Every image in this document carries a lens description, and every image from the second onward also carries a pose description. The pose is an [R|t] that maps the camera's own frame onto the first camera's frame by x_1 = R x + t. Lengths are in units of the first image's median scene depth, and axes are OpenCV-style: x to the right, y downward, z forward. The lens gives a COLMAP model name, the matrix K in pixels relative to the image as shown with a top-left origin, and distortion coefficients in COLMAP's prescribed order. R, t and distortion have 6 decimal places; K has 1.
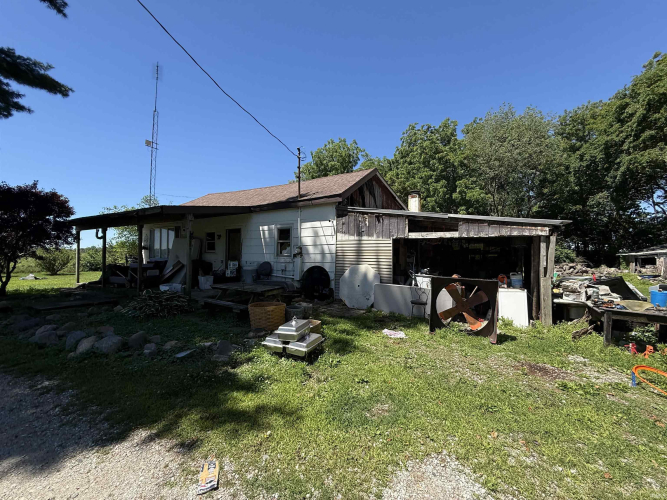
lens RADIAL K [[264.6, 0, 333.4], [0, 264.6, 250.3], [0, 0, 1]] dist [0.001251, -0.001077]
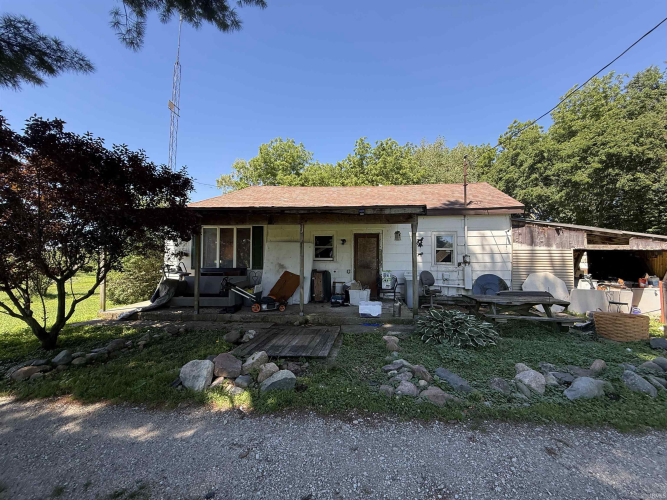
lens RADIAL K [[264.6, 0, 333.4], [0, 264.6, 250.4], [0, 0, 1]] dist [0.001251, -0.001077]
pose [[0.915077, 0.011639, 0.403112, -1.044156], [-0.005742, 0.999858, -0.015833, -0.012670], [-0.403239, 0.012174, 0.915014, 0.317564]]
